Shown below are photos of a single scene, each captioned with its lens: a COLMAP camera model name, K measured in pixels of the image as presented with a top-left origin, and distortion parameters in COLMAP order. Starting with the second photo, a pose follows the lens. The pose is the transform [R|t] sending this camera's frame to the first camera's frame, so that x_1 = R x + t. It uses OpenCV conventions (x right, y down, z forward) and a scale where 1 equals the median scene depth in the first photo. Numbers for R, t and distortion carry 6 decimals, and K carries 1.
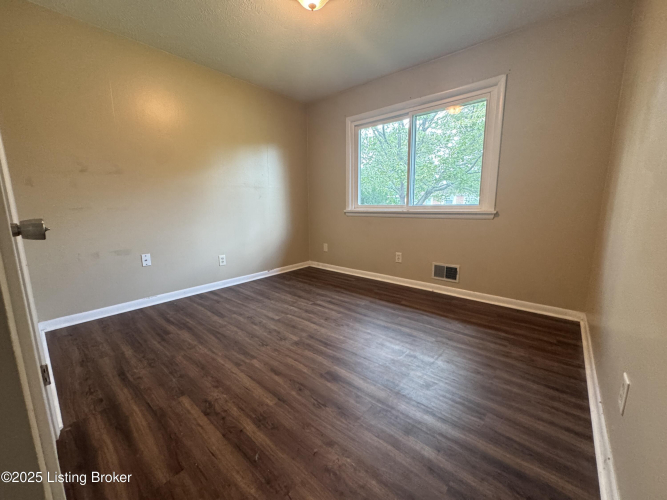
lens RADIAL K [[265.7, 0, 330.4], [0, 265.7, 248.9], [0, 0, 1]] dist [-0.001323, -0.000418]
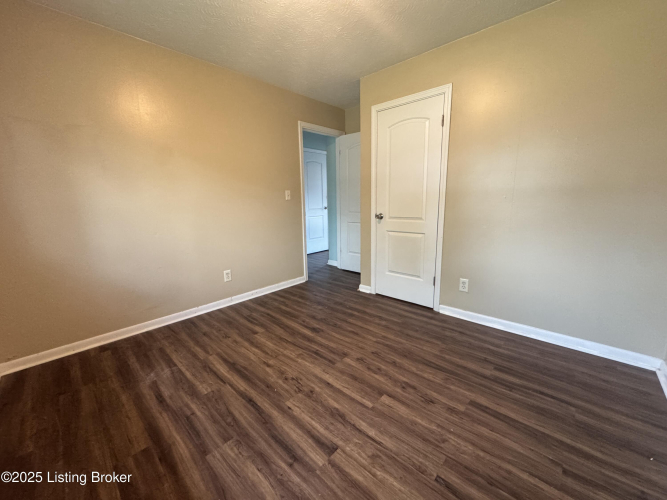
lens RADIAL K [[265.7, 0, 335.9], [0, 265.7, 251.8], [0, 0, 1]] dist [-0.001323, -0.000418]
pose [[-0.999540, 0.019407, 0.023285, -0.115566], [0.026420, 0.934354, 0.355366, -0.361210], [-0.014860, 0.355818, -0.934437, 1.699537]]
